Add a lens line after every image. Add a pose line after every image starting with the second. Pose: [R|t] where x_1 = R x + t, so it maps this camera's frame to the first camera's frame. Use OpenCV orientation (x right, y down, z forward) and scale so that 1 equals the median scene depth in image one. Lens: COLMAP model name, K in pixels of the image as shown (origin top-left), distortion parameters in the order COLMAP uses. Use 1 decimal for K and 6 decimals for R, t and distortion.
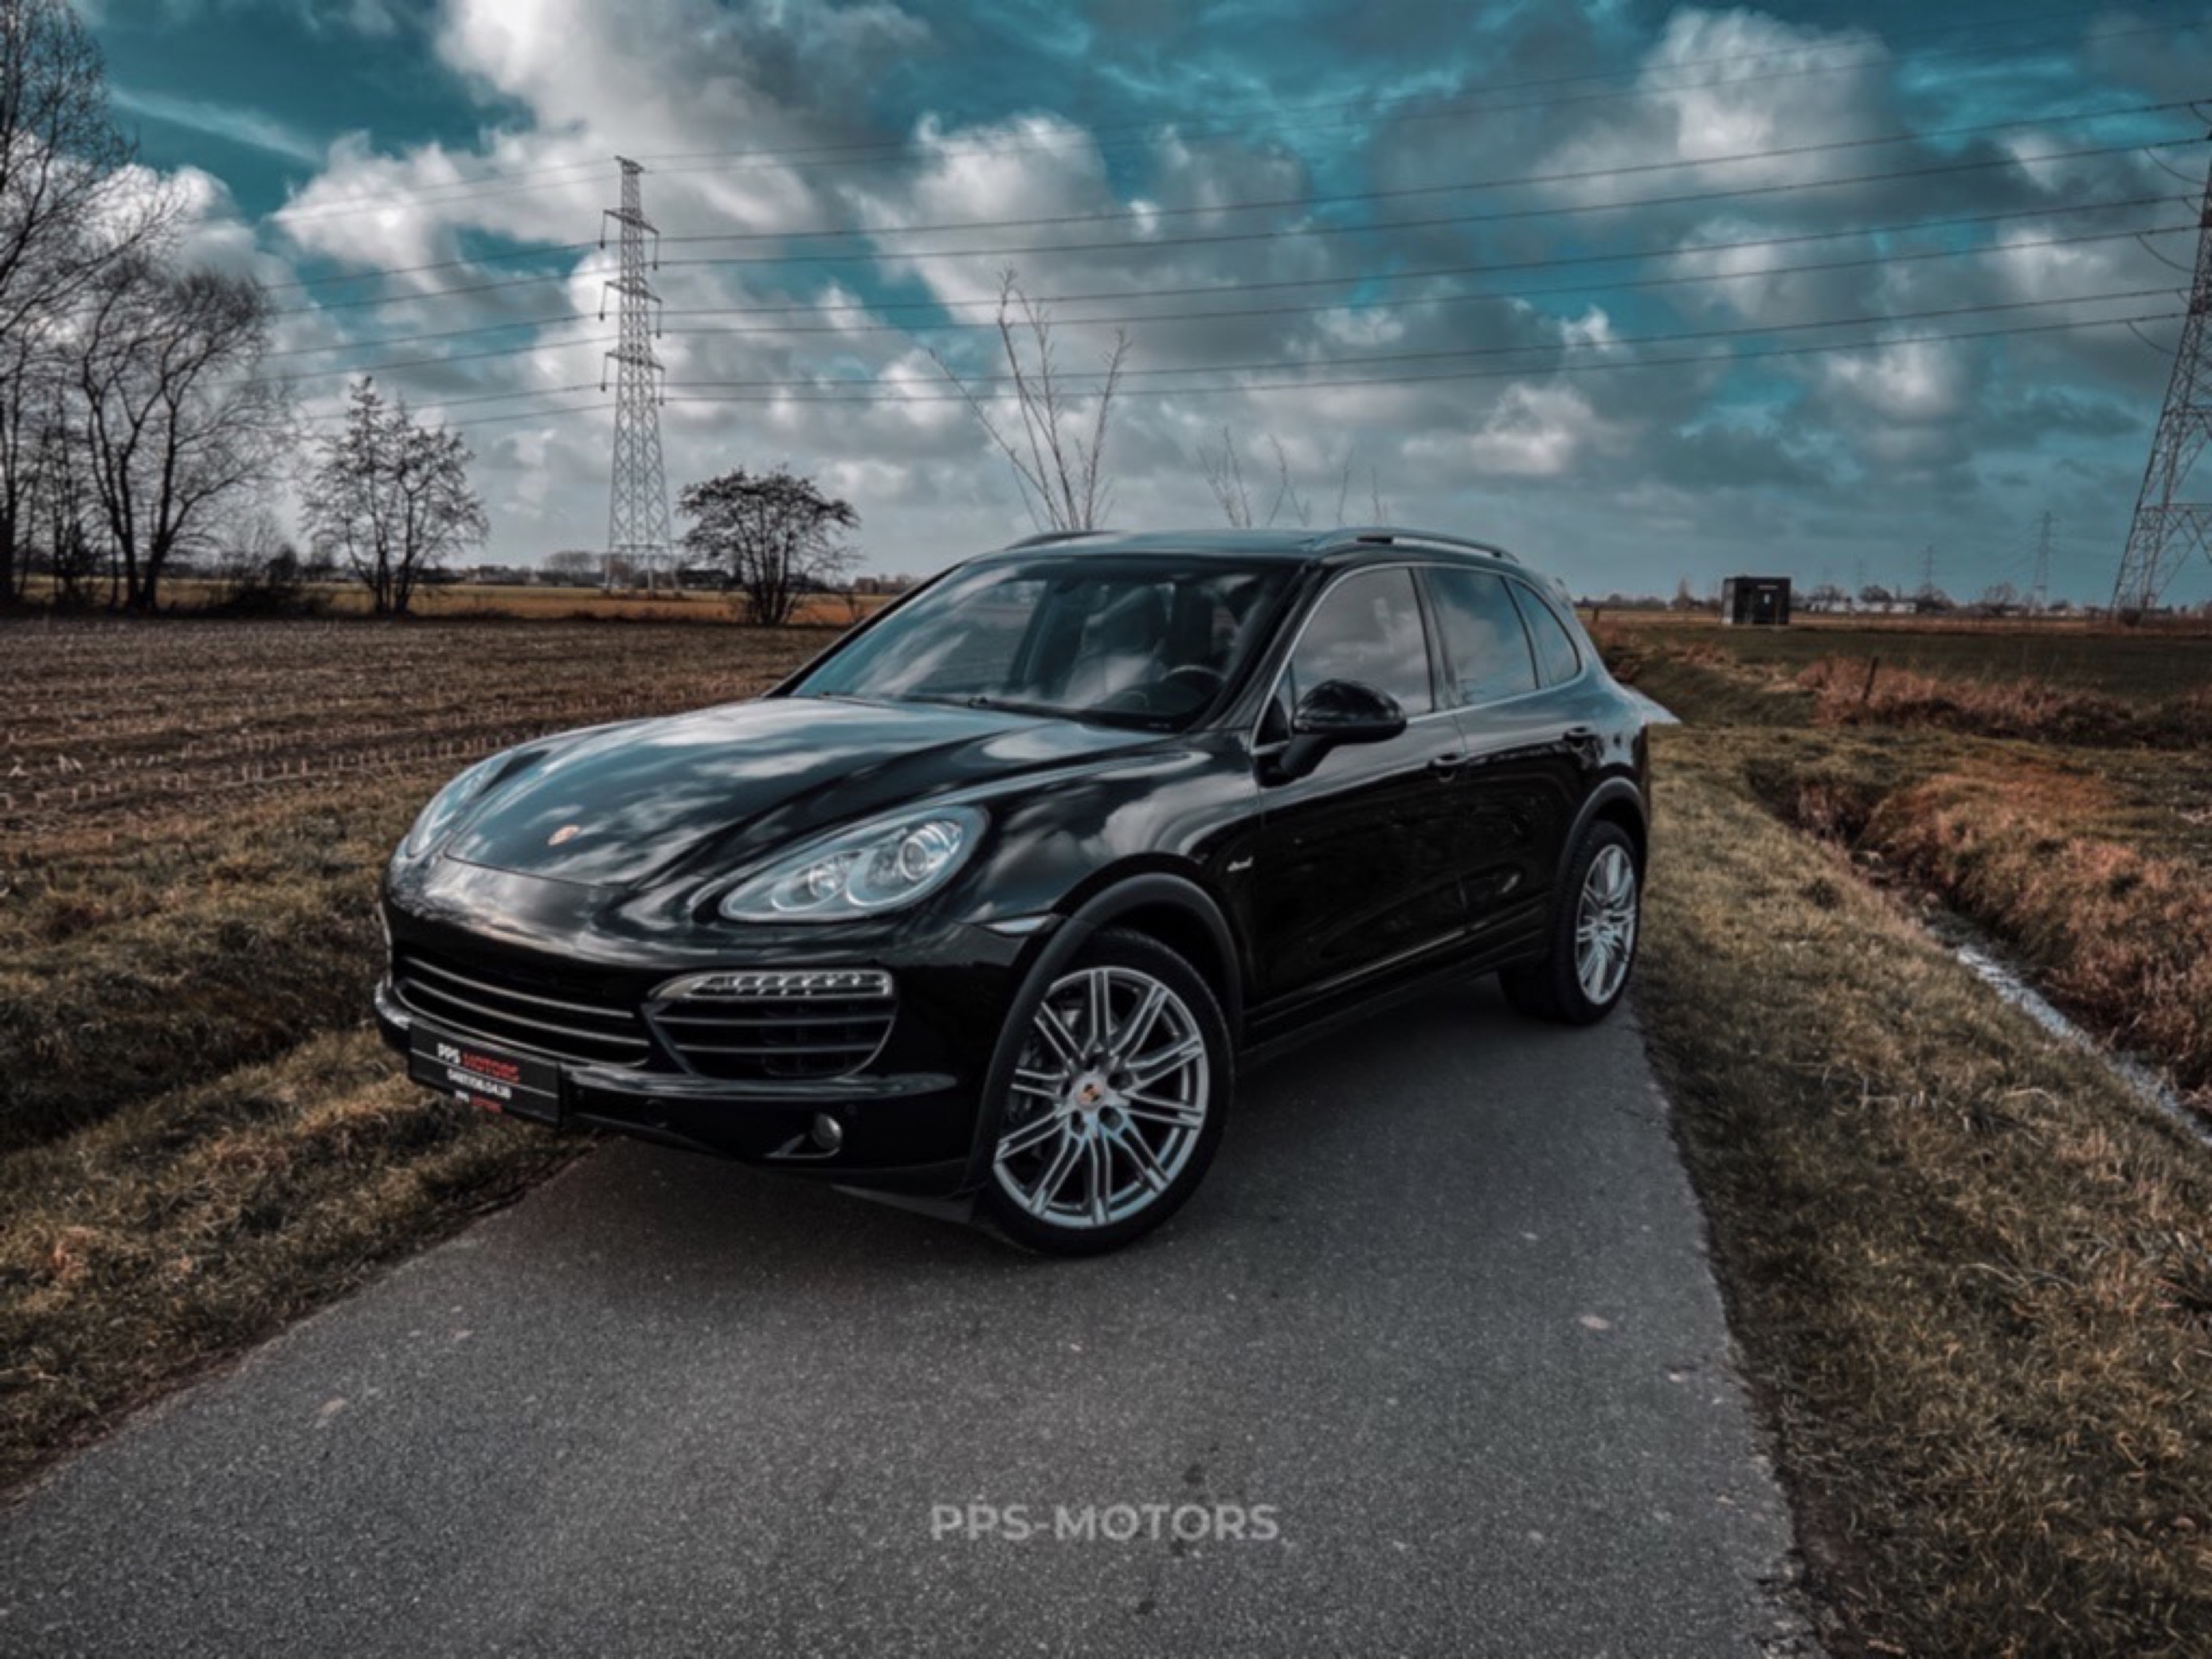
lens RADIAL K [[1692.8, 0, 1110.6], [0, 1692.8, 861.3], [0, 0, 1]] dist [0.057124, -0.073634]
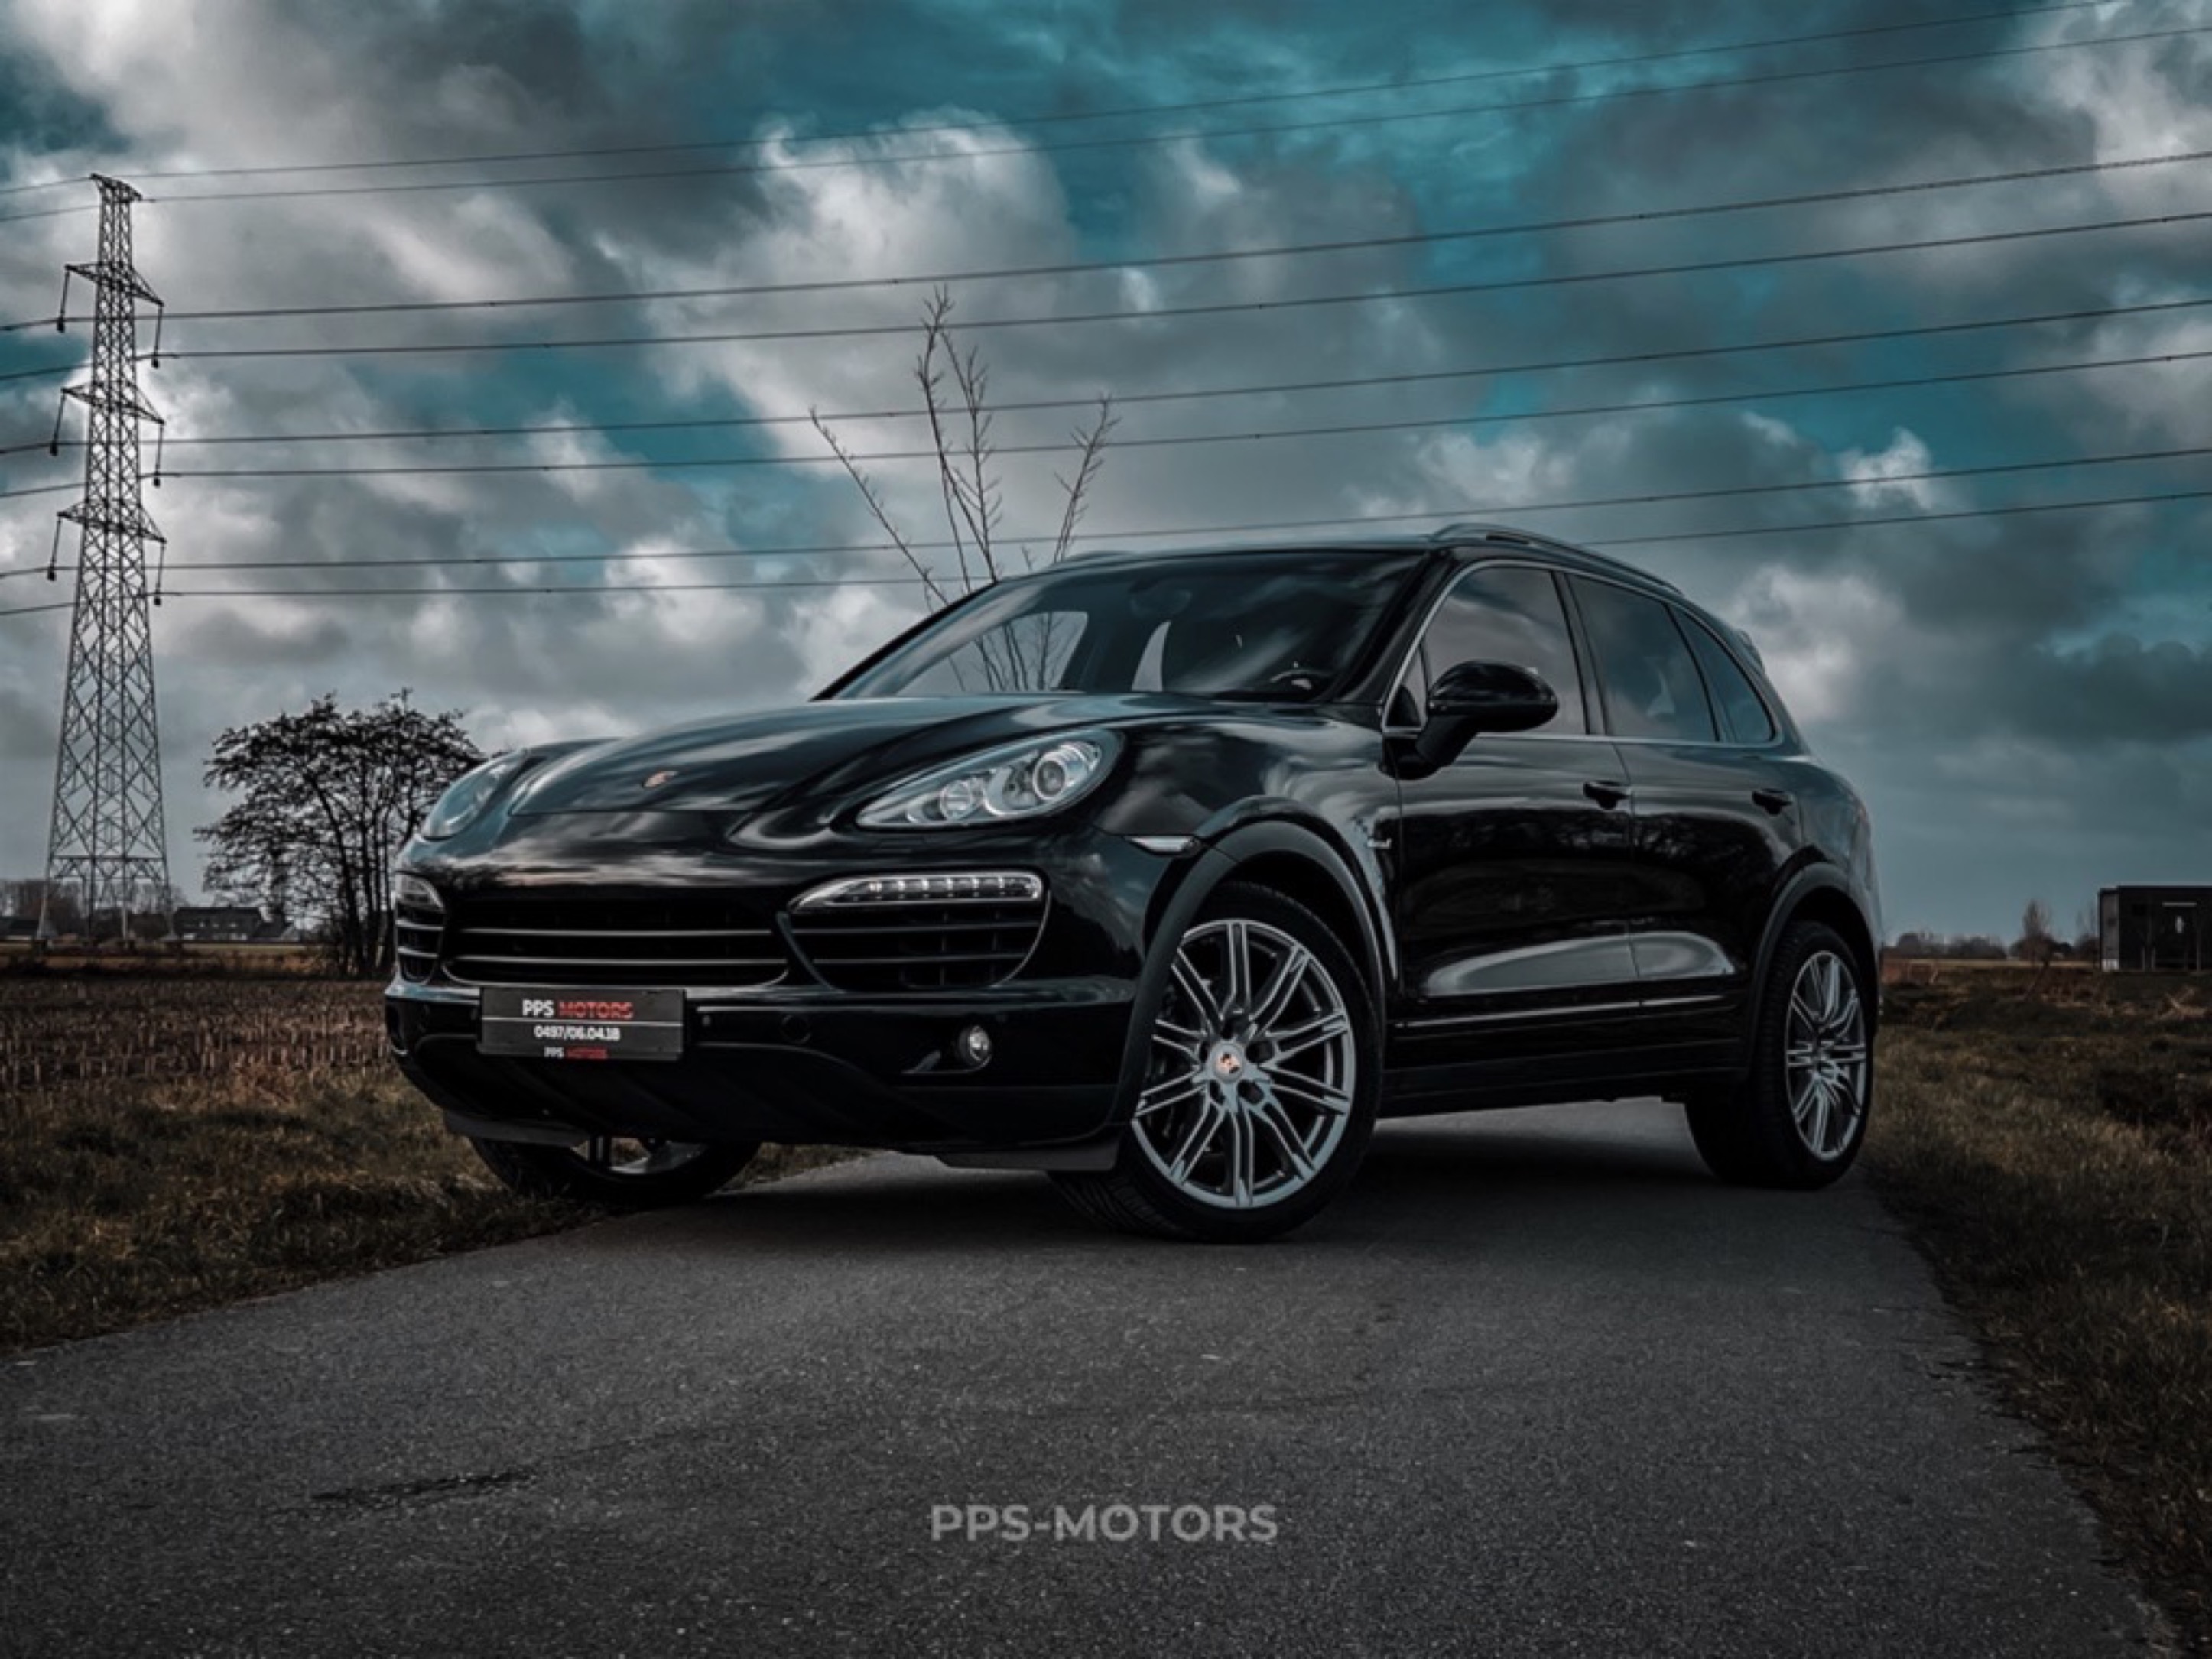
lens RADIAL K [[3201.3, 0, 1076.3], [0, 3201.3, 886.1], [0, 0, 1]] dist [0.111885, 0.000000]
pose [[0.999420, -0.011311, 0.032122, -0.101673], [0.016740, 0.984579, -0.174138, 0.235550], [-0.029657, 0.174575, 0.984197, -0.480893]]
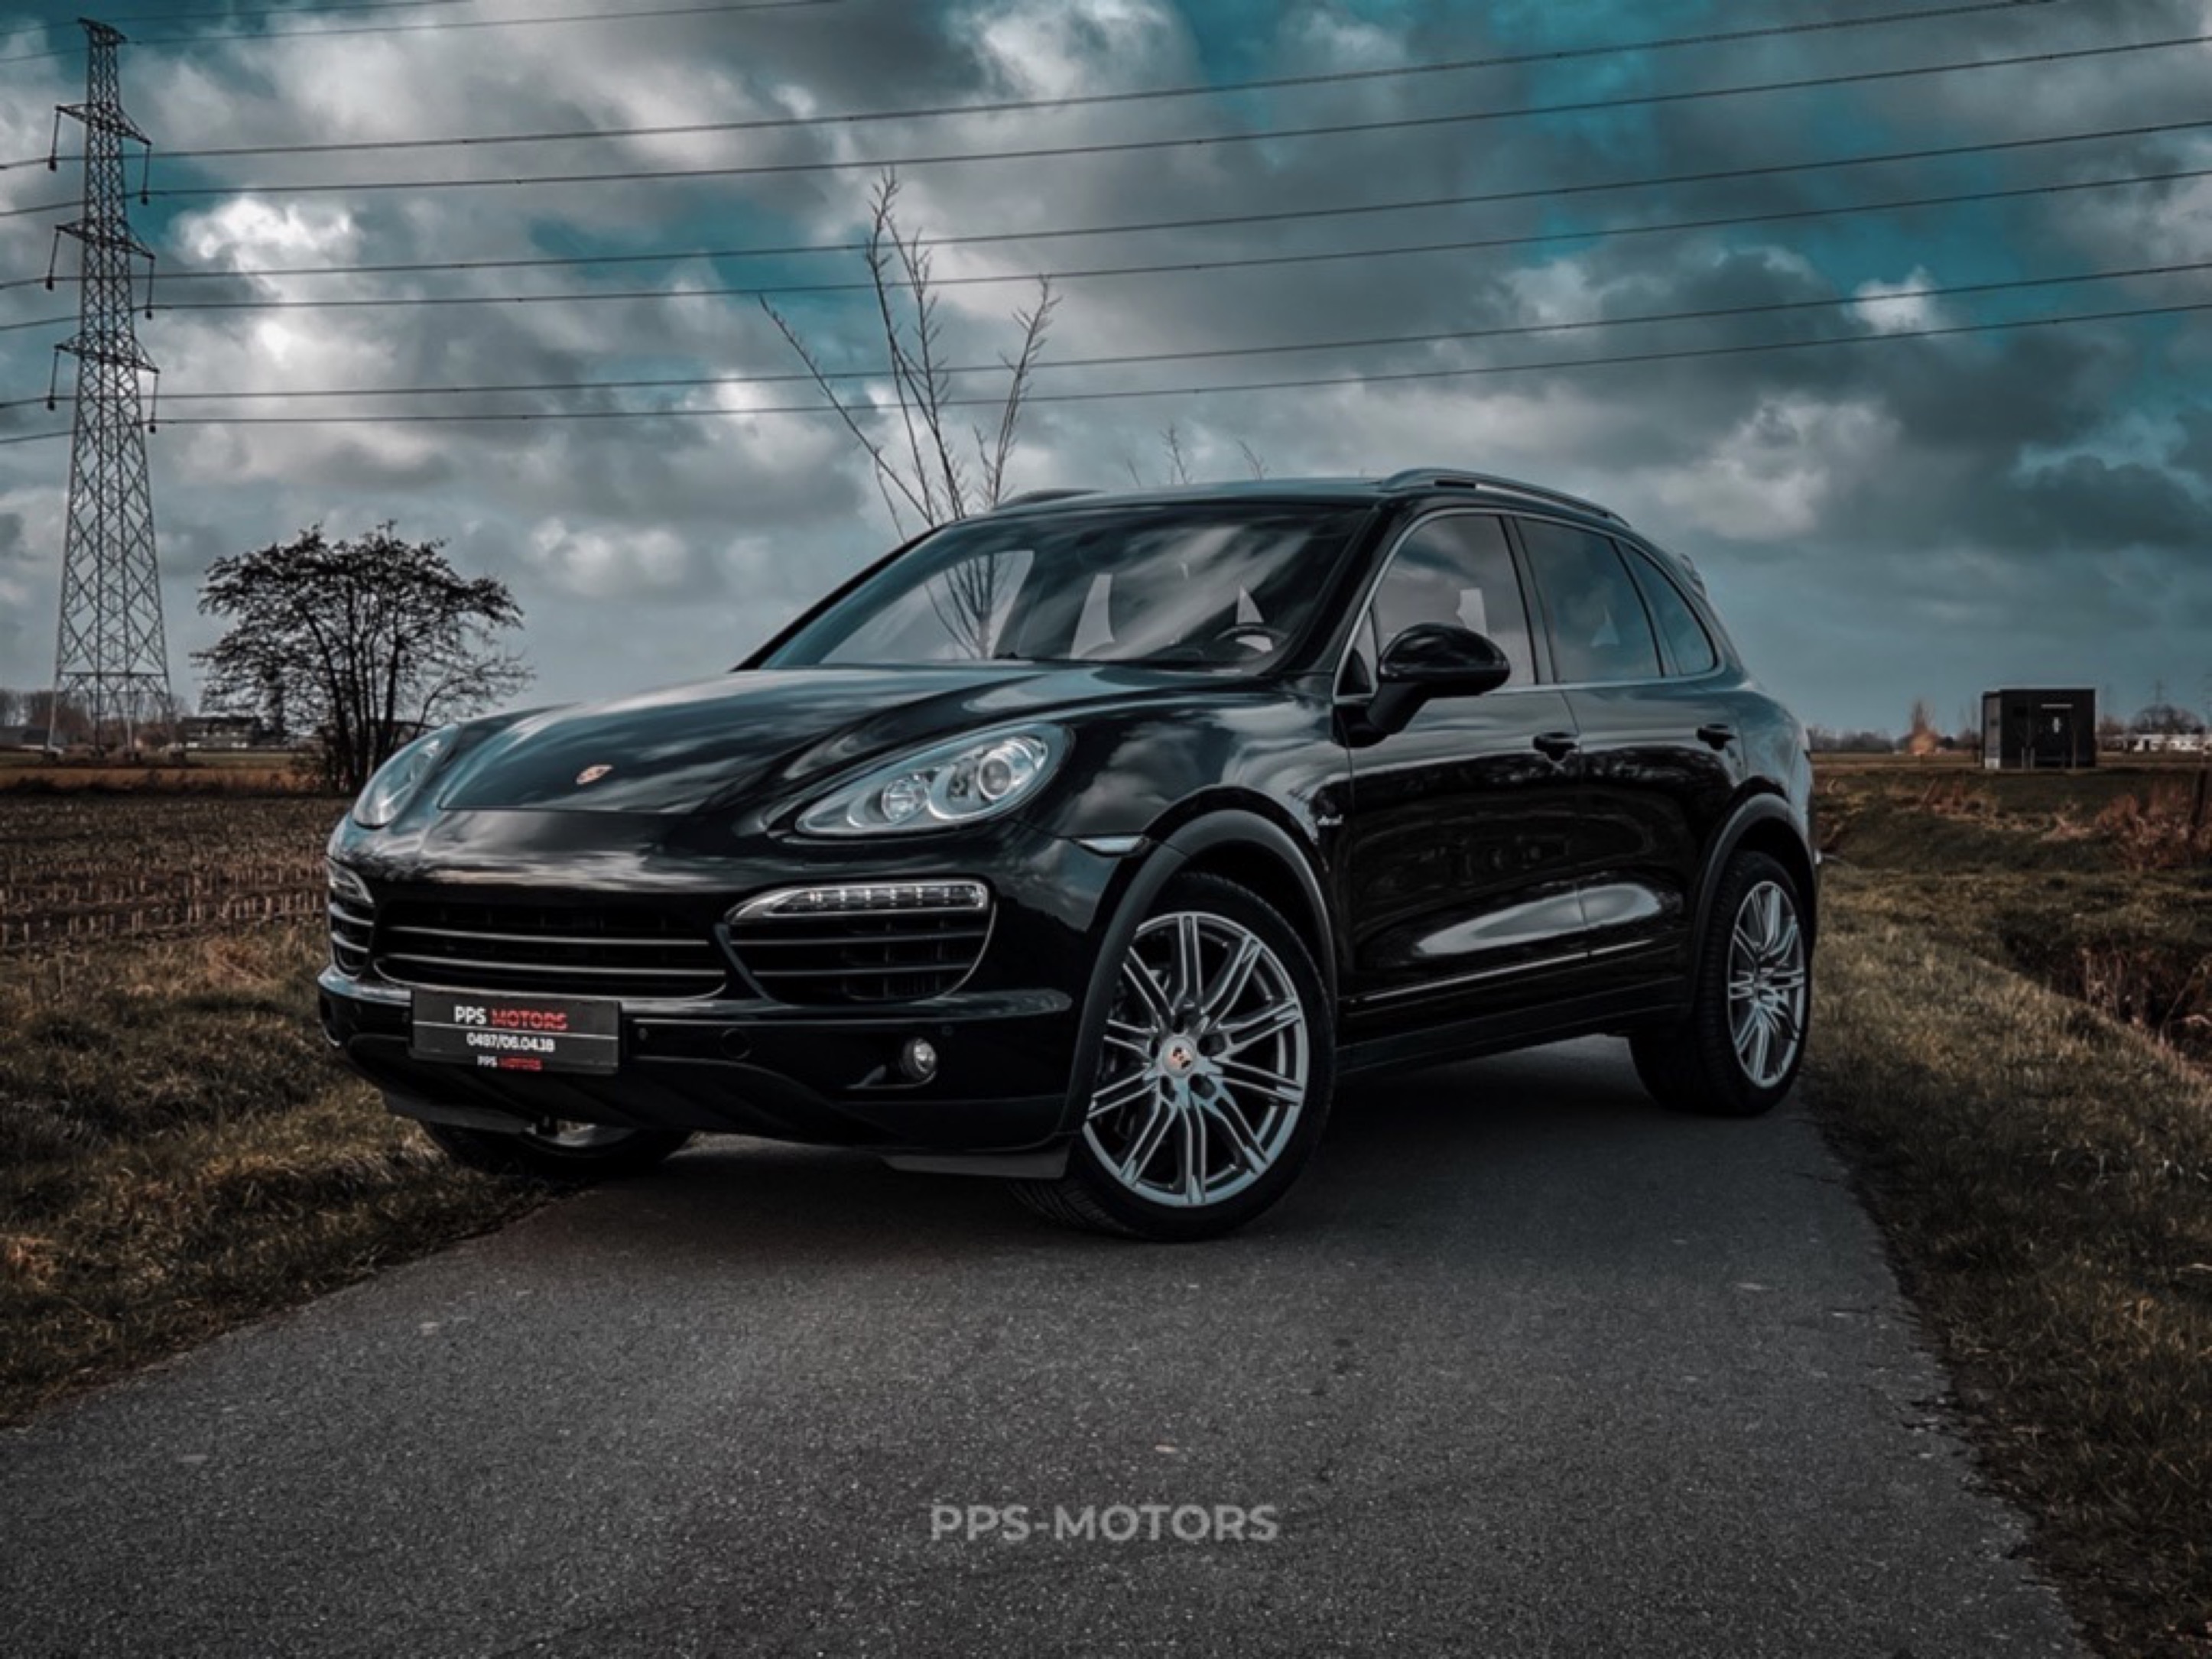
lens RADIAL K [[2995.9, 0, 1090.0], [0, 2995.9, 857.1], [0, 0, 1]] dist [0.084316, 0.000000]
pose [[0.998455, -0.021548, 0.051215, -0.094827], [0.027489, 0.992599, -0.118283, 0.150337], [-0.048287, 0.119508, 0.991658, -0.391811]]
